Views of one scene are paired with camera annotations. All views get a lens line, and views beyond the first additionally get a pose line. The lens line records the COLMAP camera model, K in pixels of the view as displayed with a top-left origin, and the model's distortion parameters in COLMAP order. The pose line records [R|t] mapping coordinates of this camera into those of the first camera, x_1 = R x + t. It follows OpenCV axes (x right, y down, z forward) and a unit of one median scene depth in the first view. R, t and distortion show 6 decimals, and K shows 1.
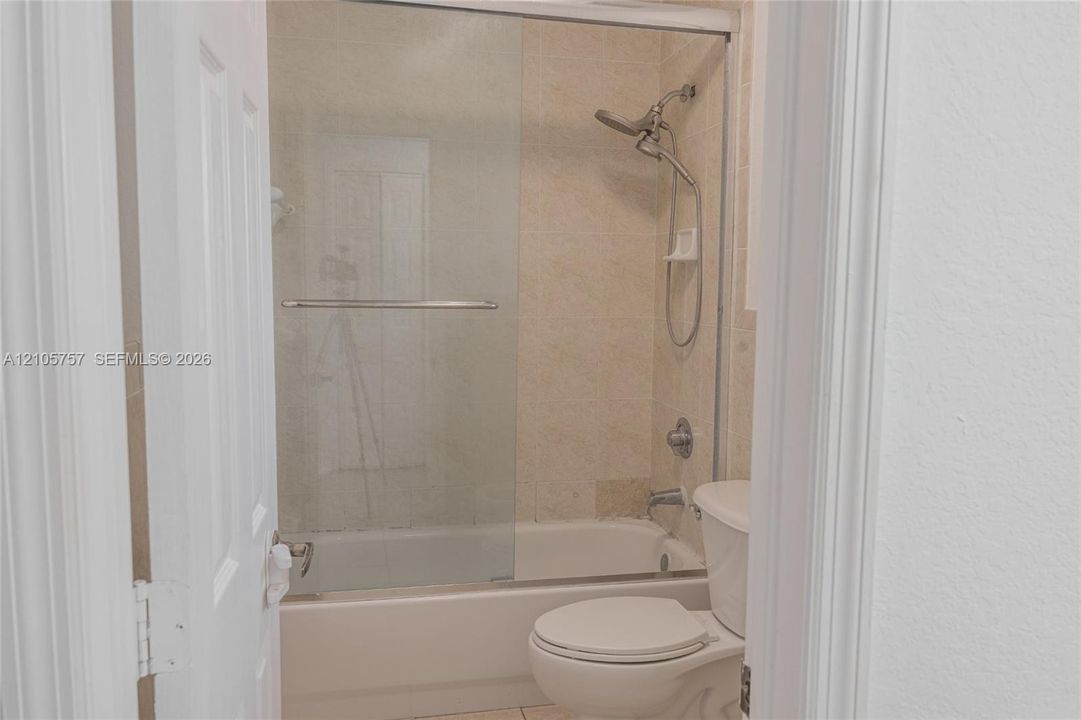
lens RADIAL K [[847.2, 0, 535.4], [0, 847.2, 354.6], [0, 0, 1]] dist [-0.031816, 0.014675]
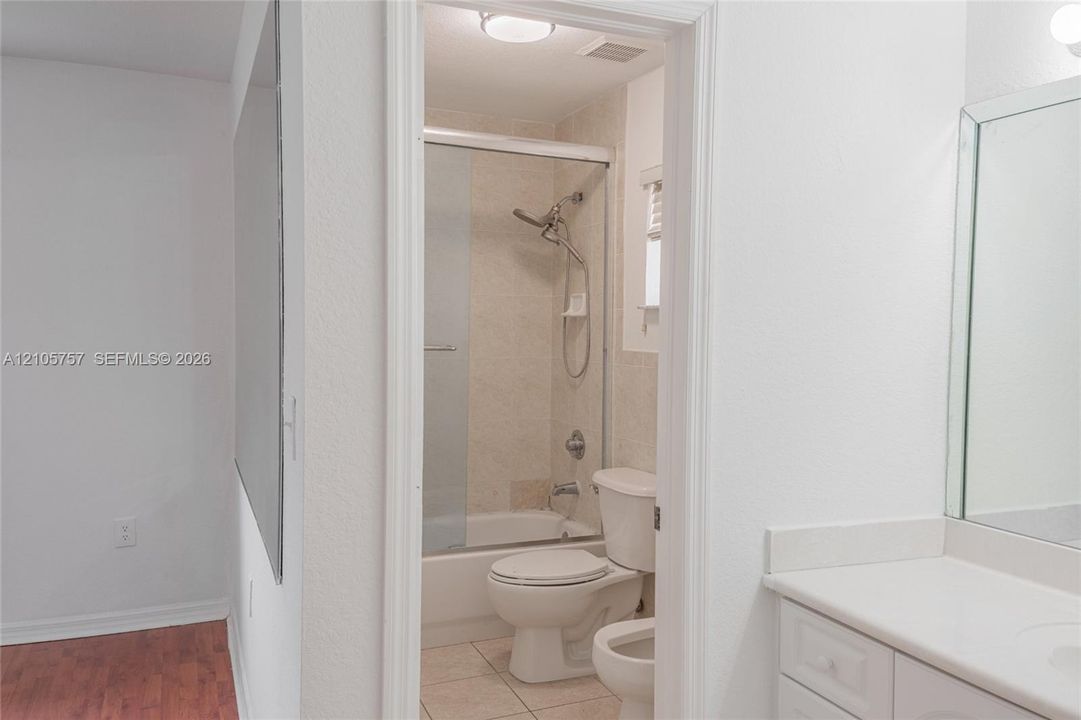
lens RADIAL K [[847.2, 0, 547.9], [0, 847.2, 350.3], [0, 0, 1]] dist [-0.031816, 0.014675]
pose [[0.980561, -0.006279, 0.196115, -0.146452], [0.018132, 0.998111, -0.058701, 0.026763], [-0.195376, 0.061116, 0.978822, -0.359765]]
